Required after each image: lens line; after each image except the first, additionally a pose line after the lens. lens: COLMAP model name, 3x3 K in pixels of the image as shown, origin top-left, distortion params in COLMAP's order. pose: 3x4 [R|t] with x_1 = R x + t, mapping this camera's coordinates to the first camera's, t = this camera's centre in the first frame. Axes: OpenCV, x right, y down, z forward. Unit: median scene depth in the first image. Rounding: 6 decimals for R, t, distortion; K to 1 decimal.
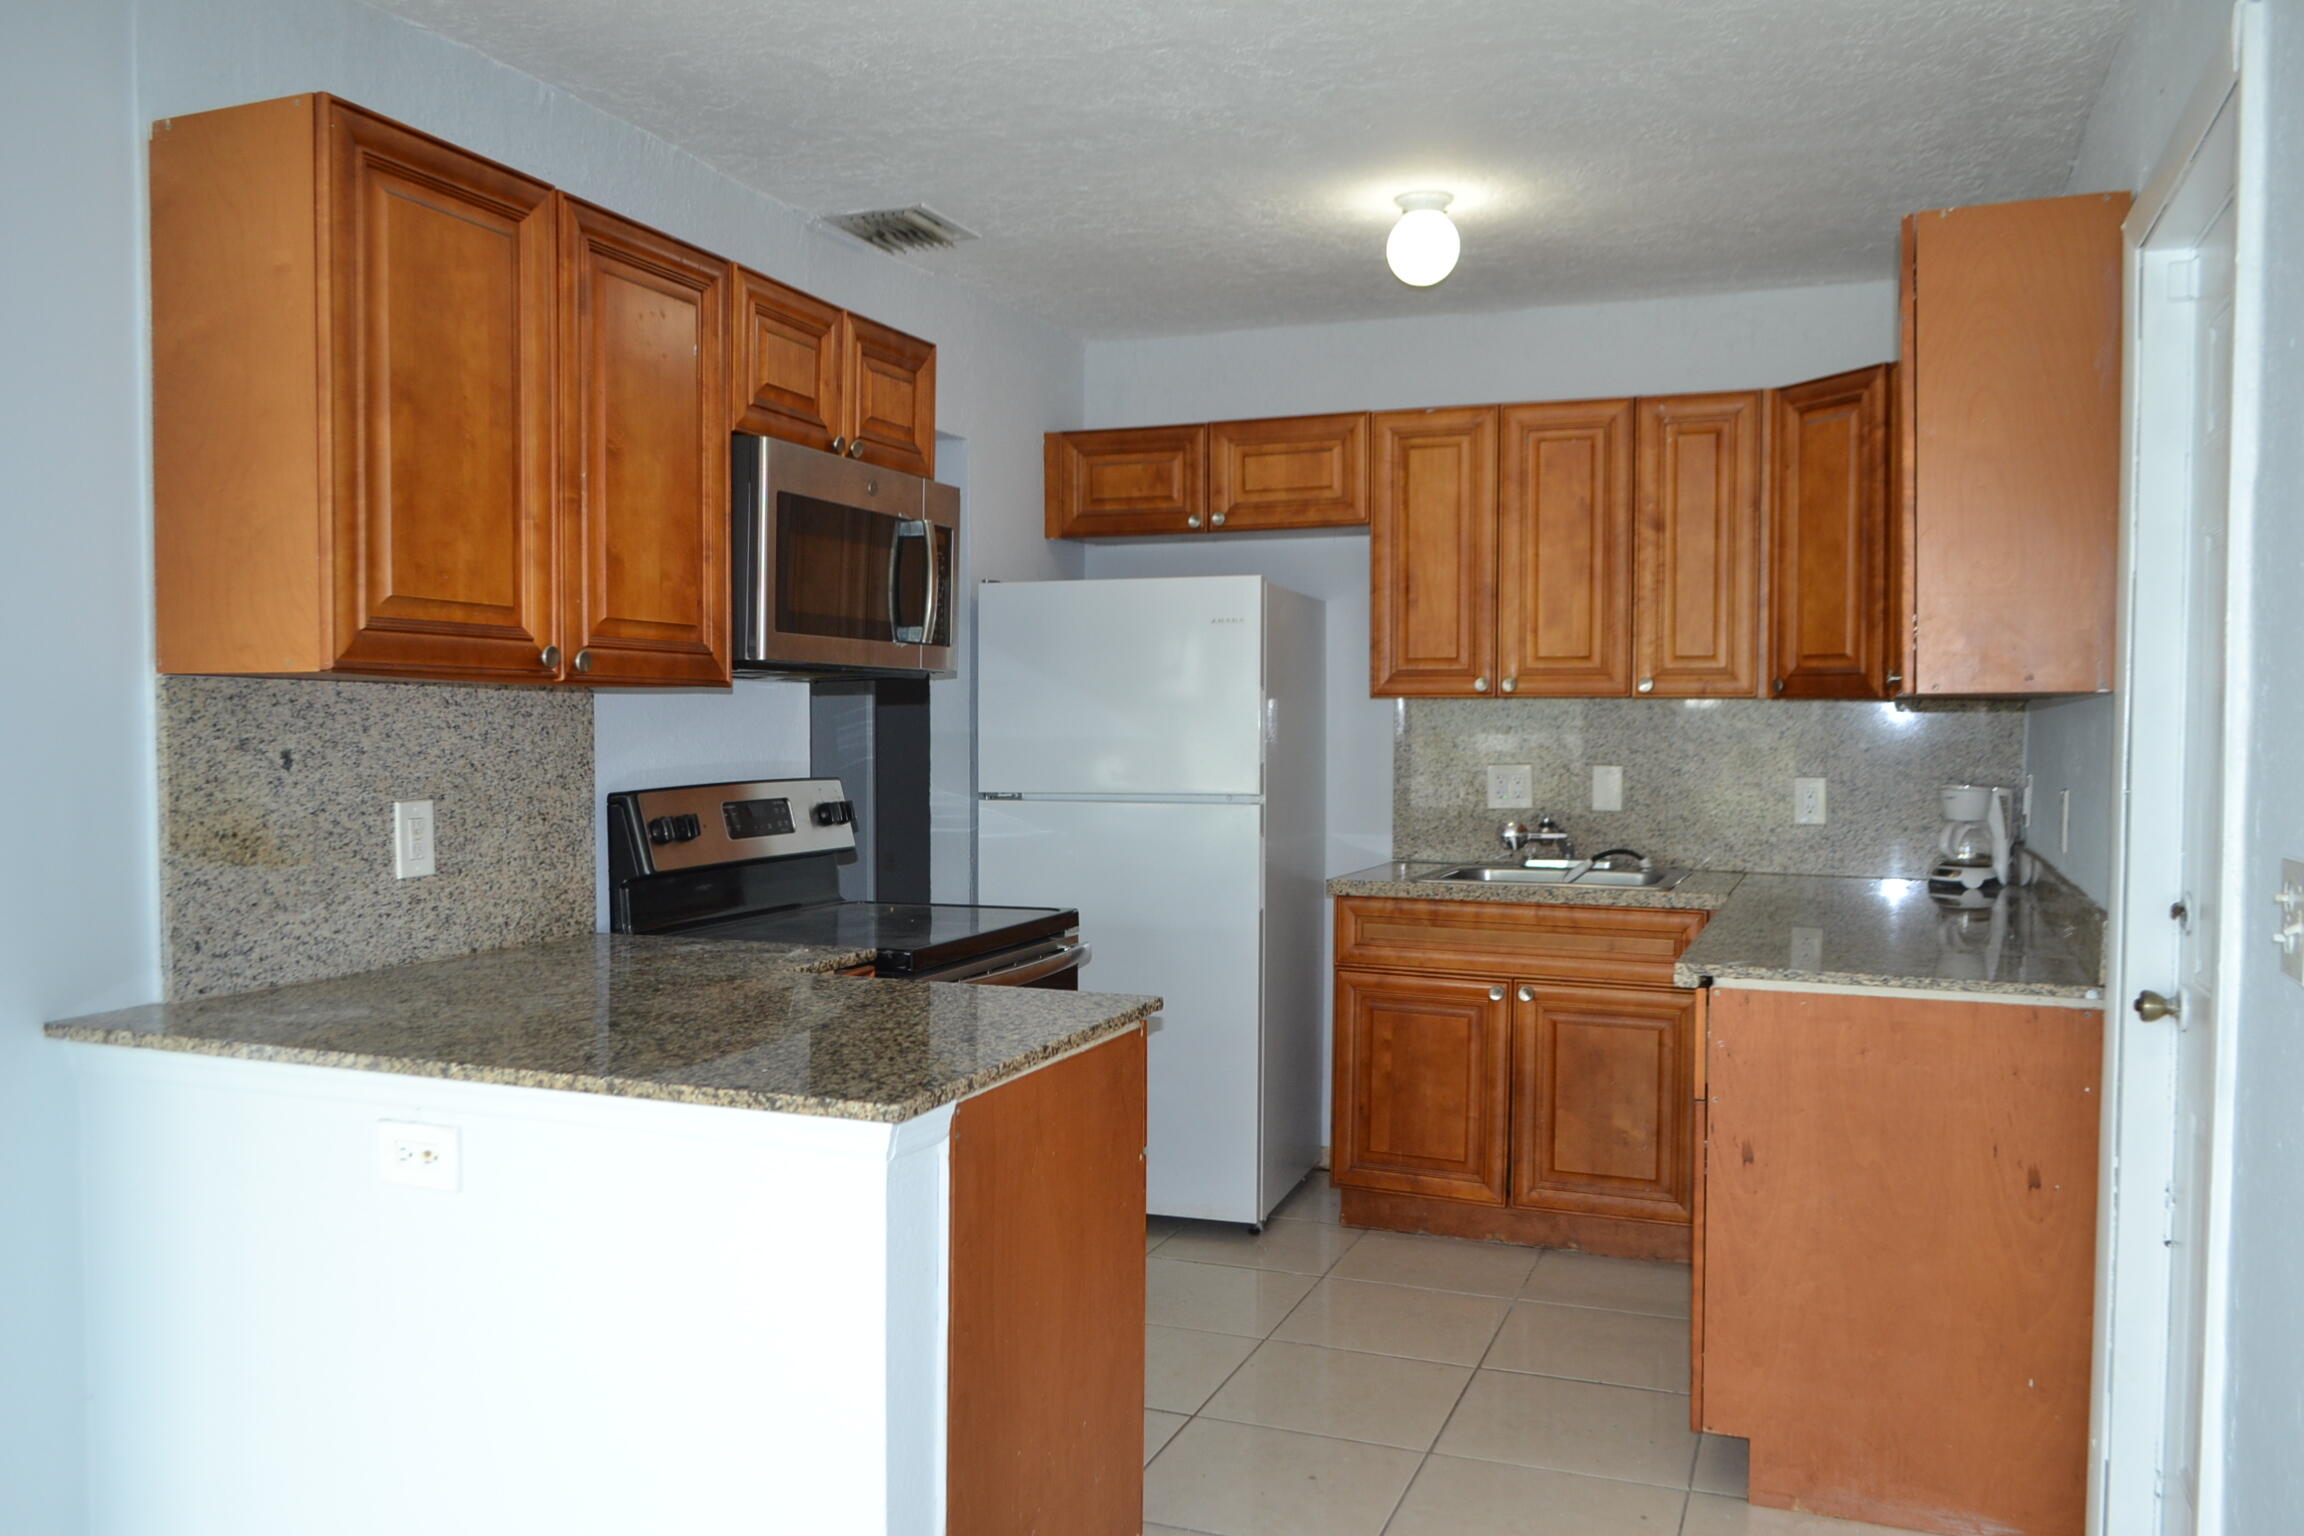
lens RADIAL K [[1823.2, 0, 1157.3], [0, 1823.2, 790.3], [0, 0, 1]] dist [-0.005258, 0.002731]
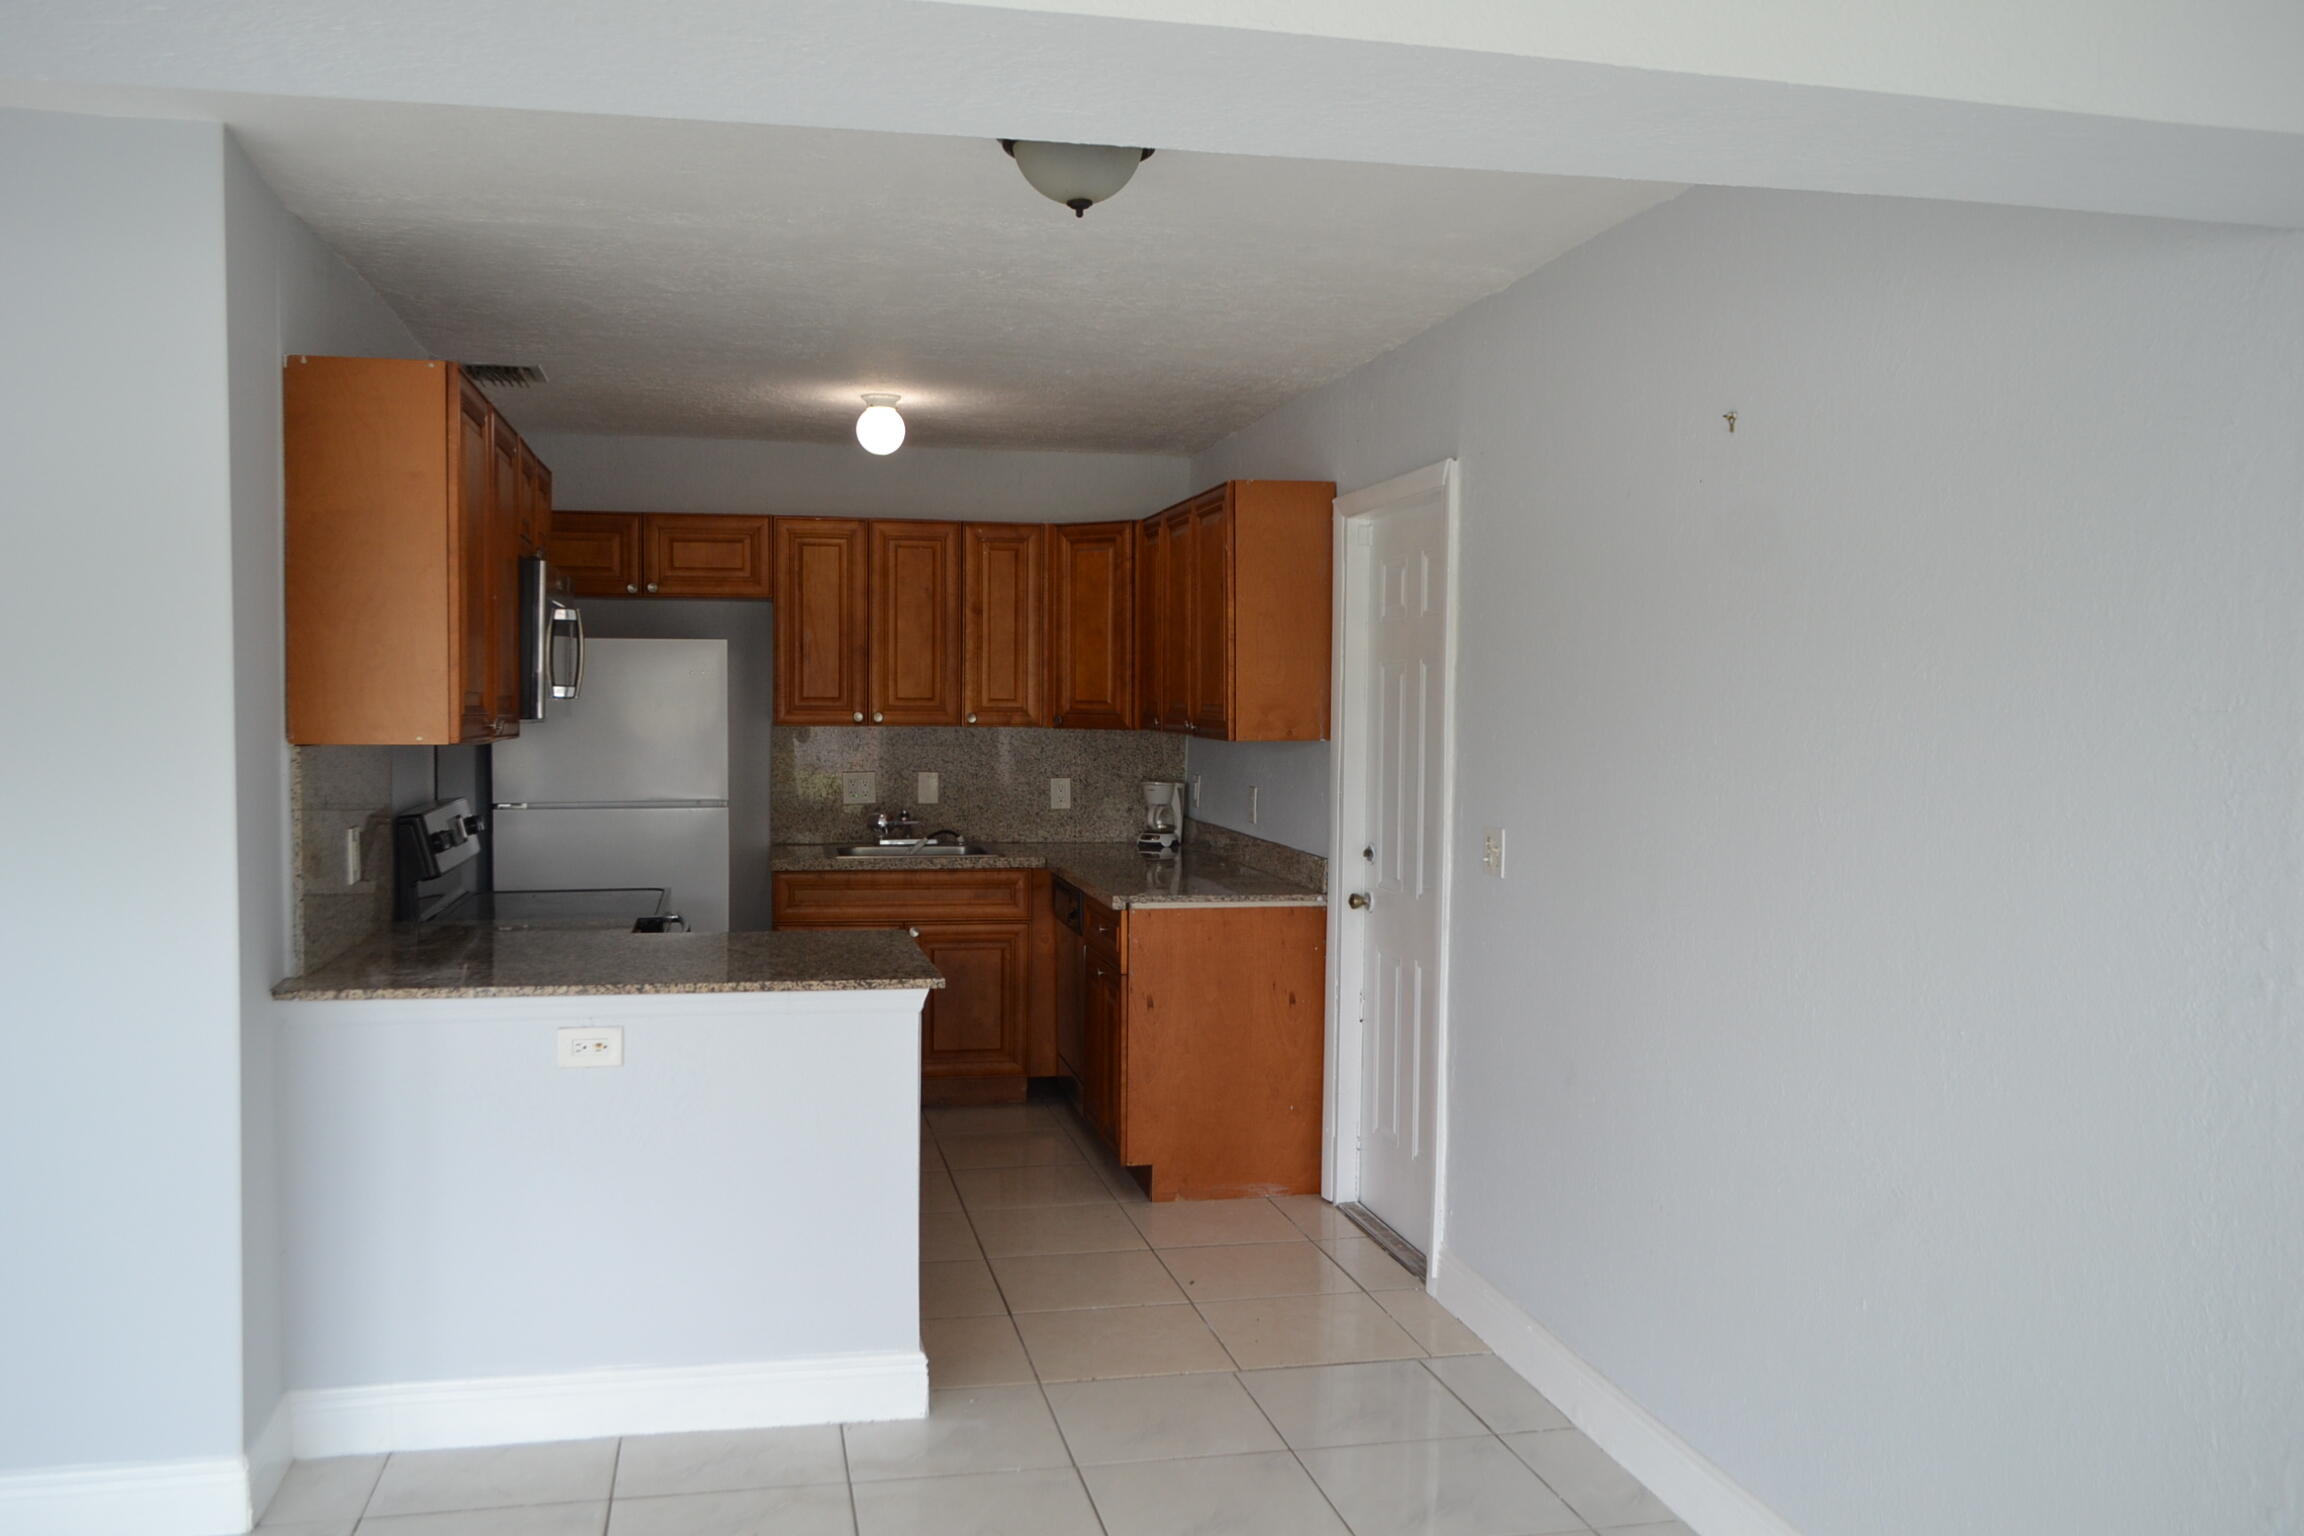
lens RADIAL K [[1854.2, 0, 1150.3], [0, 1854.2, 774.8], [0, 0, 1]] dist [-0.091905, 0.200991]
pose [[0.825461, -0.019098, 0.564136, -0.461692], [0.015762, 0.999818, 0.010783, -0.026033], [-0.564239, -0.000009, 0.825612, -0.319256]]
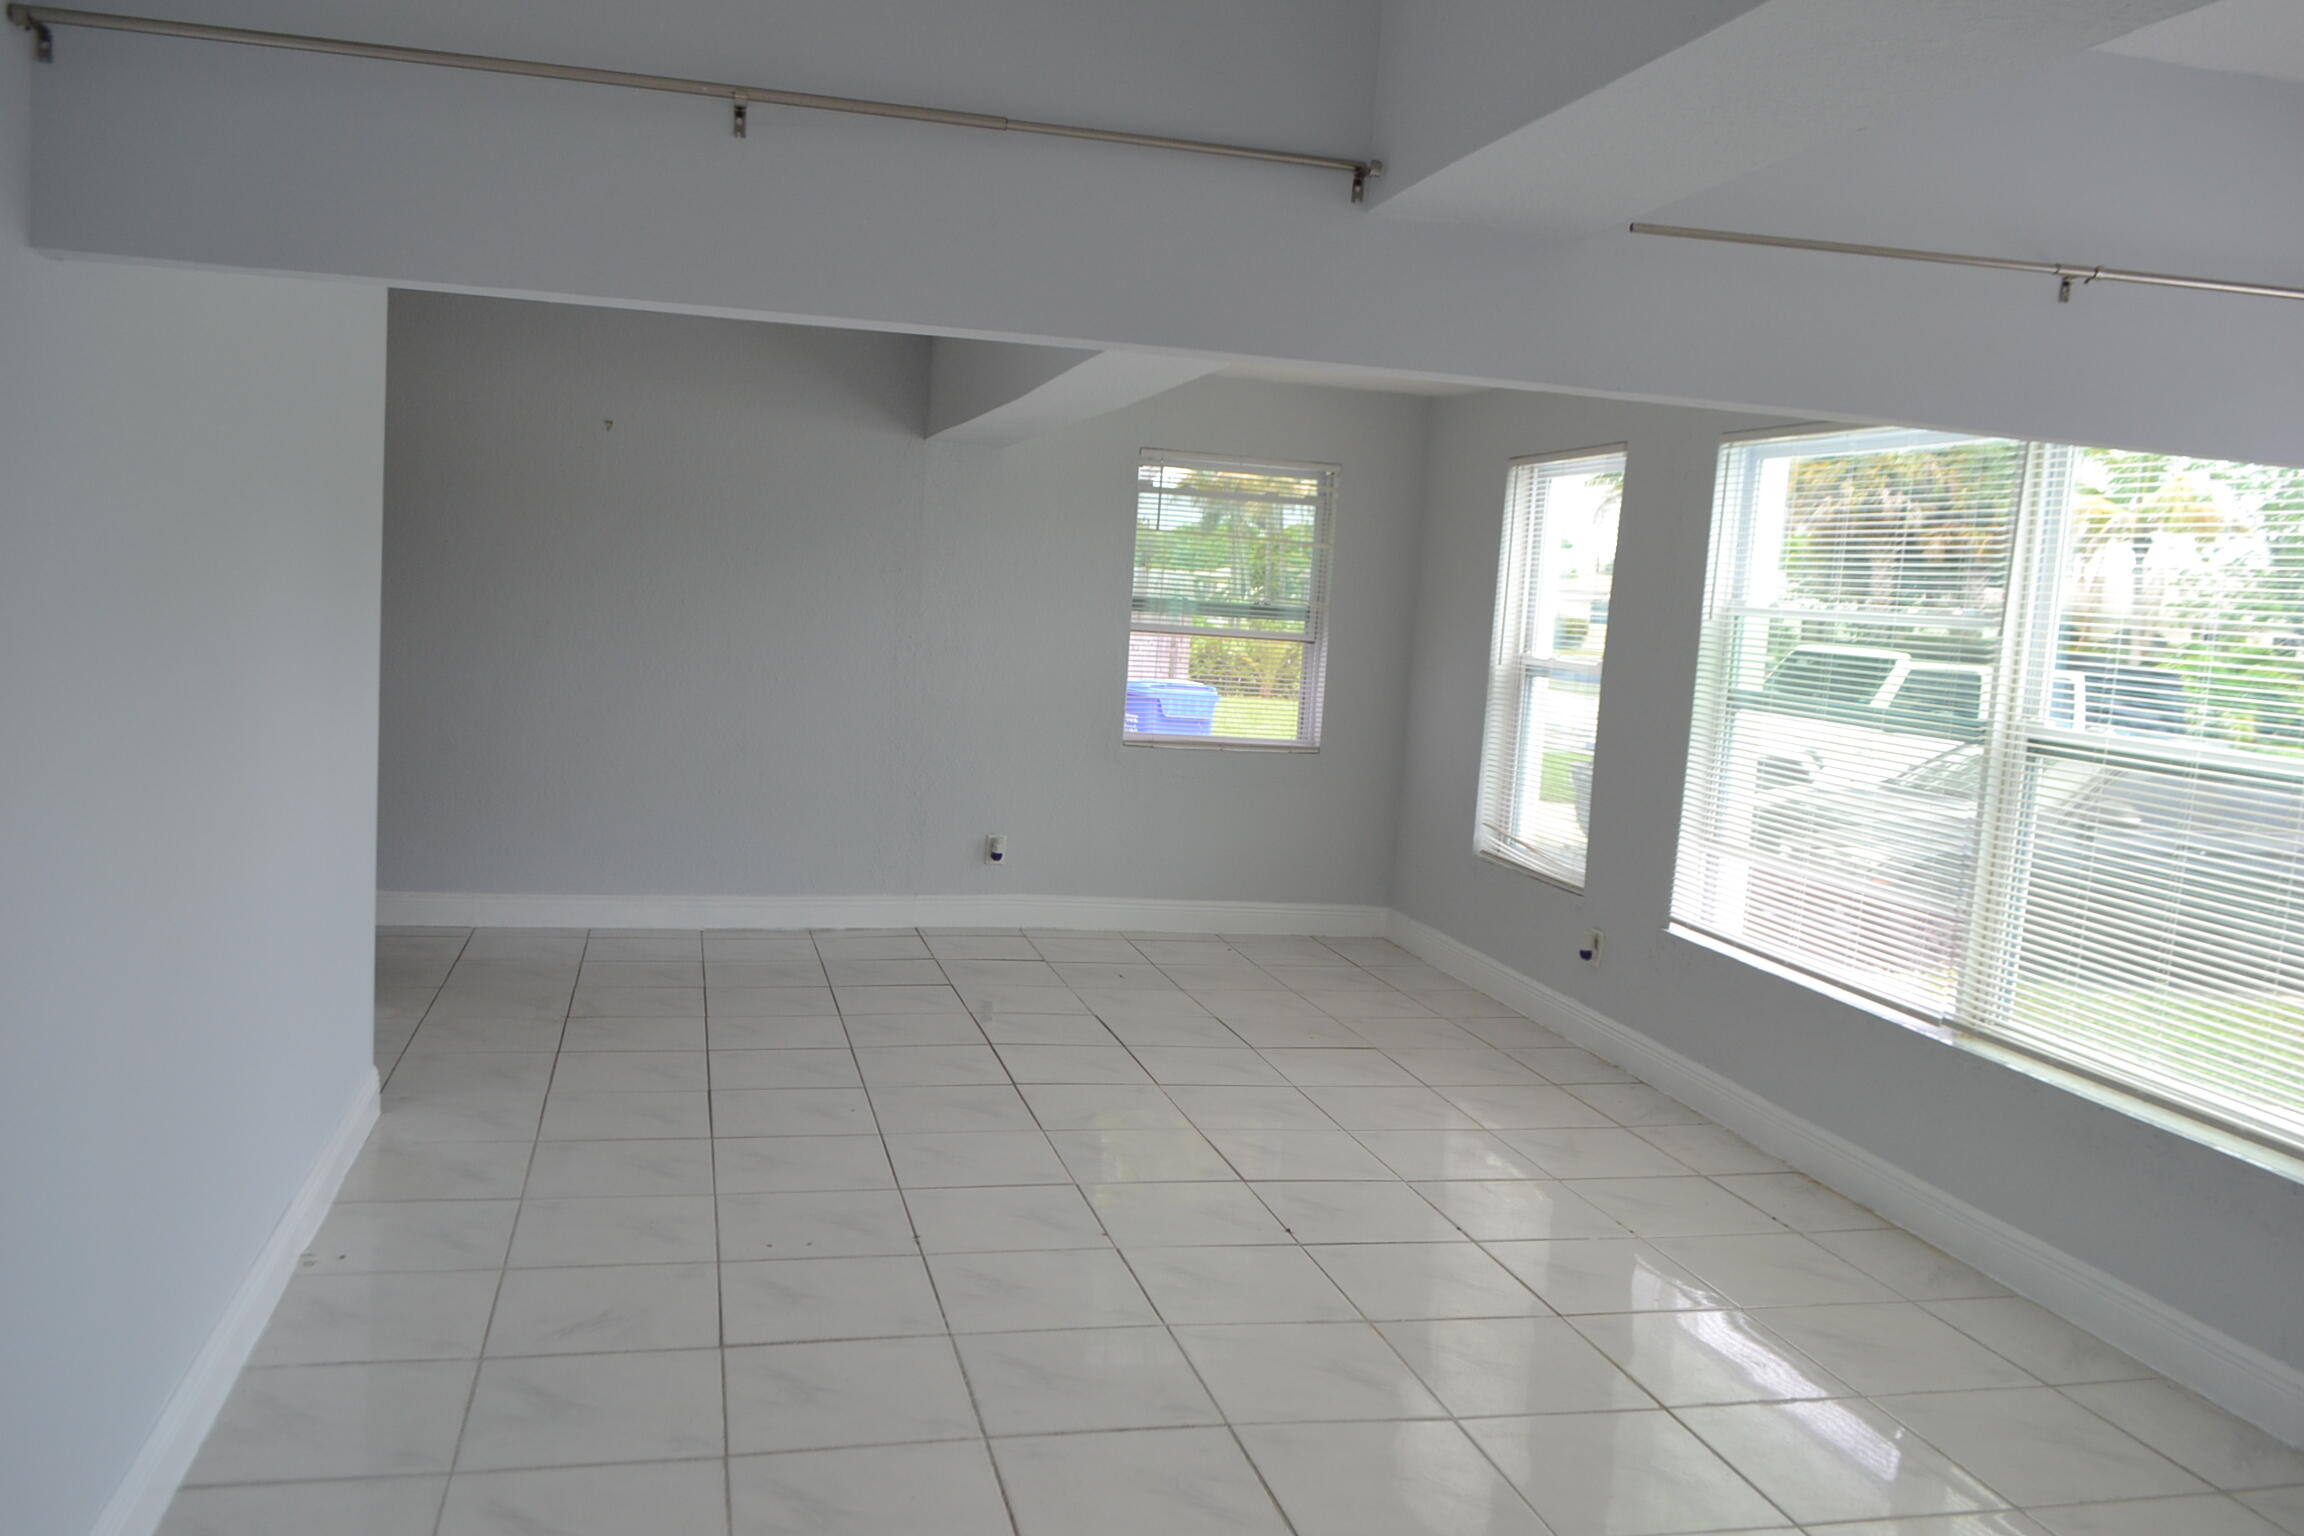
lens RADIAL K [[1816.1, 0, 1142.2], [0, 1816.1, 774.3], [0, 0, 1]] dist [-0.011628, 0.000175]
pose [[-0.571405, -0.126324, 0.810888, -1.453295], [-0.029702, 0.990618, 0.133393, -0.078257], [-0.820131, 0.052136, -0.569796, 0.703776]]
